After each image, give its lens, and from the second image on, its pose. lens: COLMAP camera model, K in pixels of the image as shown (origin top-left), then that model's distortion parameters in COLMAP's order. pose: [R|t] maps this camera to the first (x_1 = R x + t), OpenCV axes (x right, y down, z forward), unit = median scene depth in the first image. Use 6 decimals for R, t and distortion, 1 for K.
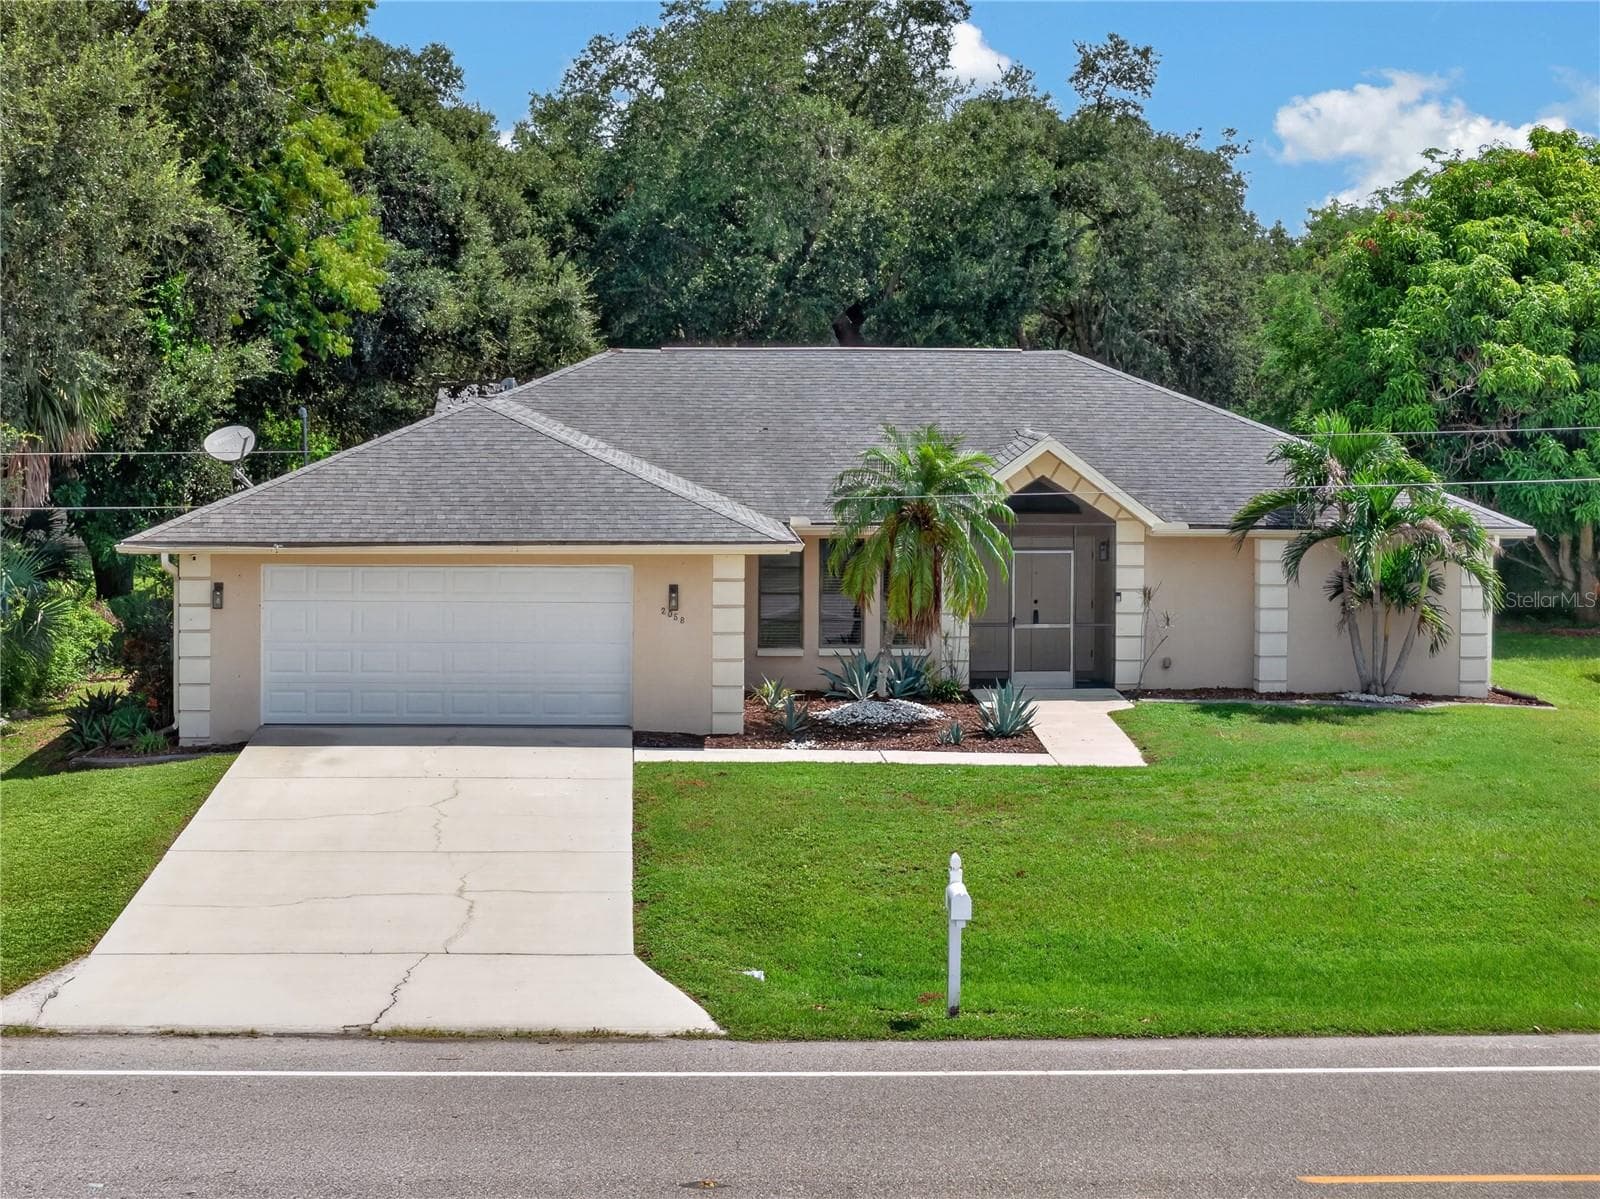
lens RADIAL K [[2354.5, 0, 798.7], [0, 2354.5, 521.7], [0, 0, 1]] dist [-0.072450, 0.051846]
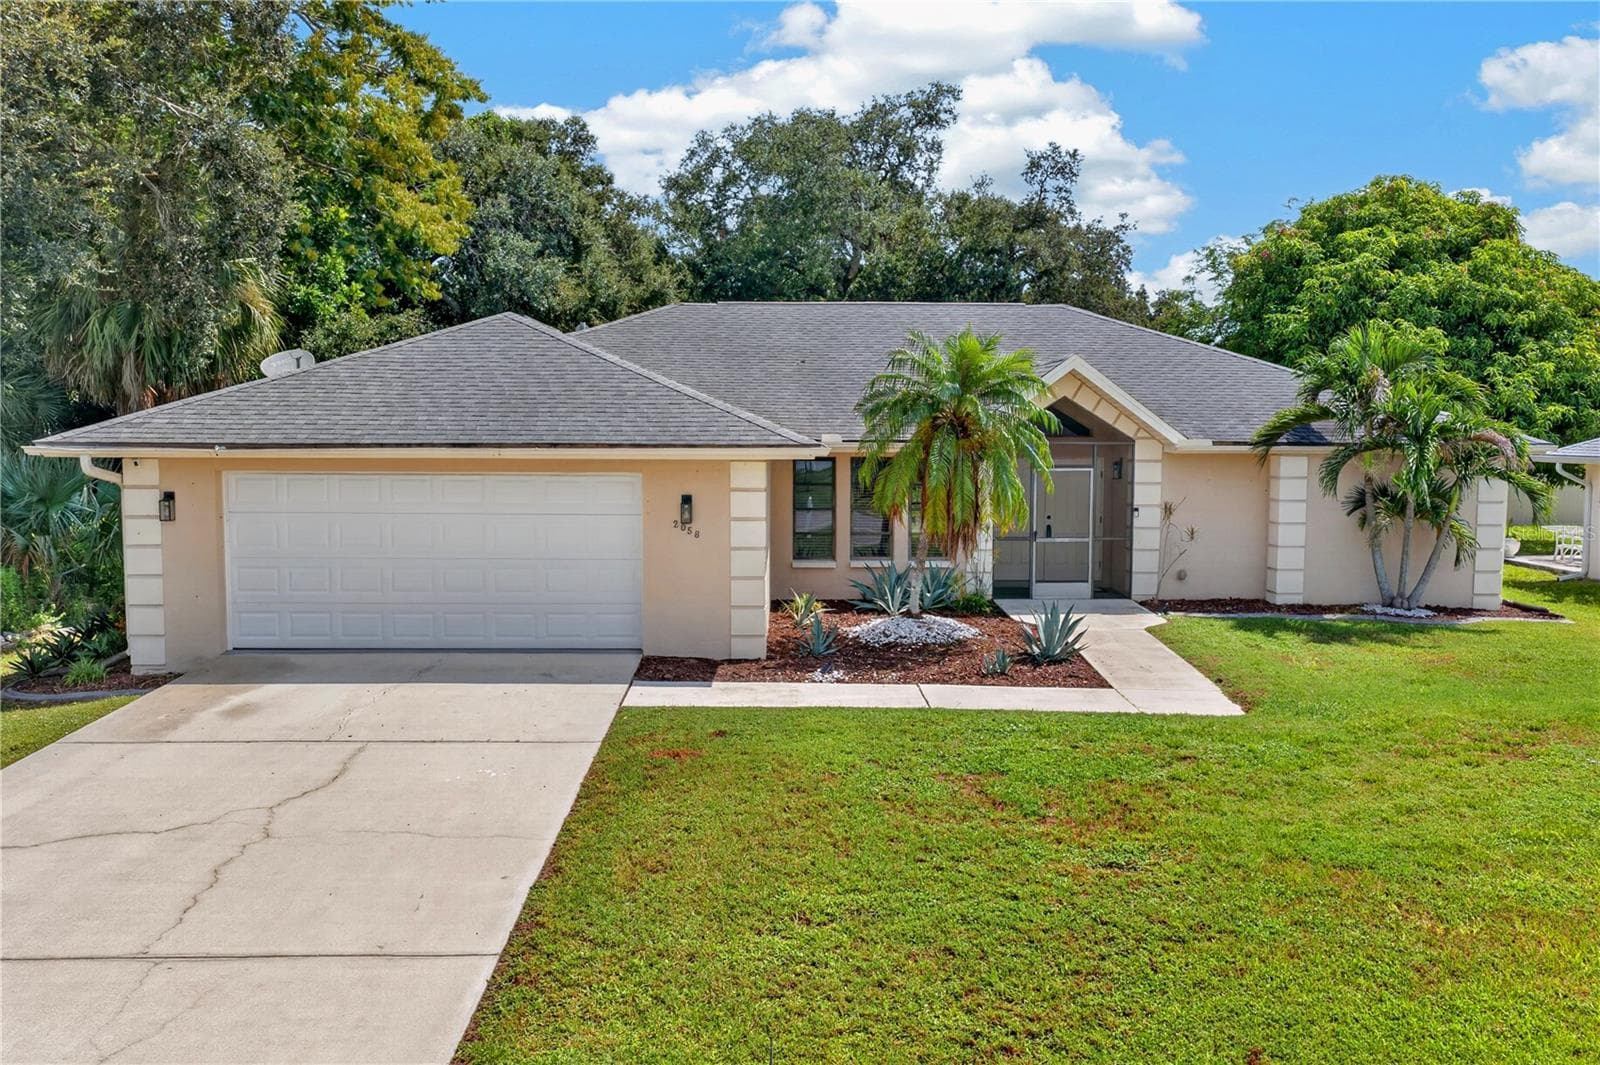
lens RADIAL K [[1322.9, 0, 859.8], [0, 1322.9, 535.8], [0, 0, 1]] dist [0.076240, -0.135119]
pose [[0.999930, 0.000529, 0.011797, 0.006142], [-0.001039, 0.999063, 0.043261, 0.017952], [-0.011763, -0.043271, 0.998994, 0.430589]]
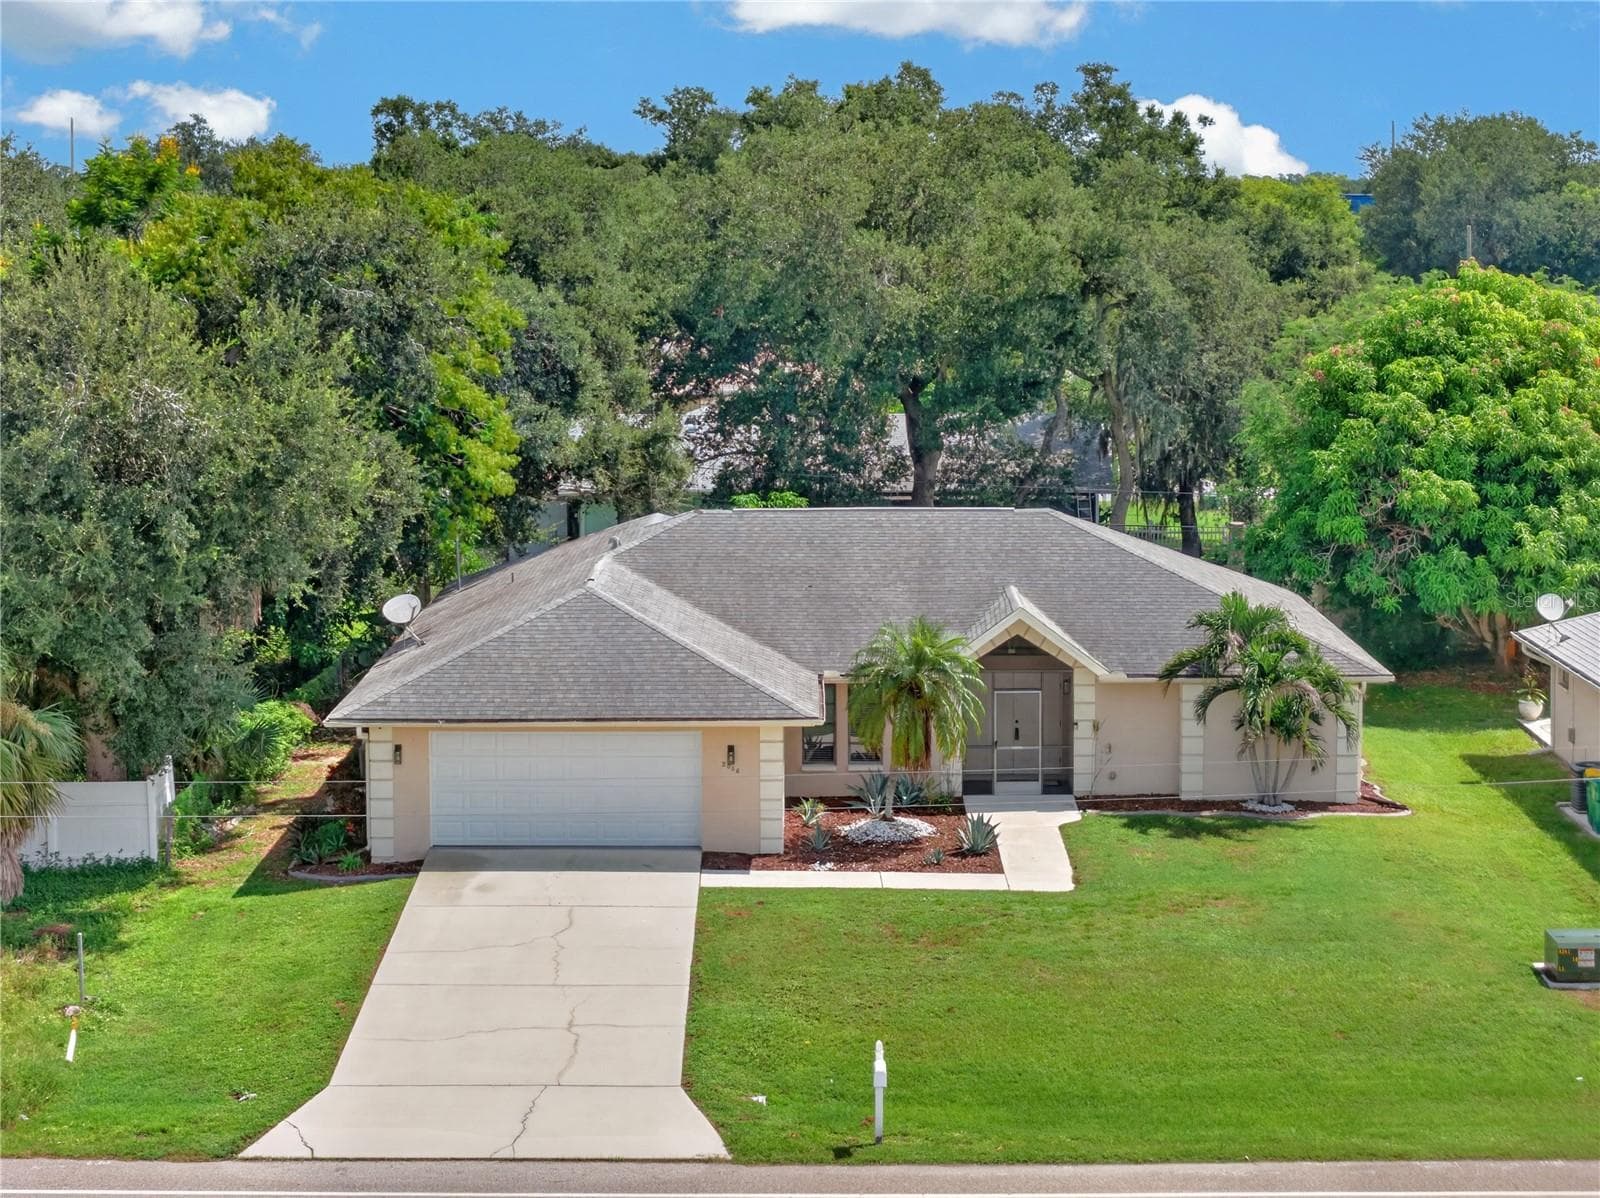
lens RADIAL K [[2064.8, 0, 800.0], [0, 2064.8, 599.0], [0, 0, 1]] dist [-0.065235, 0.038051]
pose [[0.999039, -0.007655, -0.043149, 0.034107], [0.009598, 0.998941, 0.044996, -0.096761], [0.042758, -0.045366, 0.998055, -0.160932]]
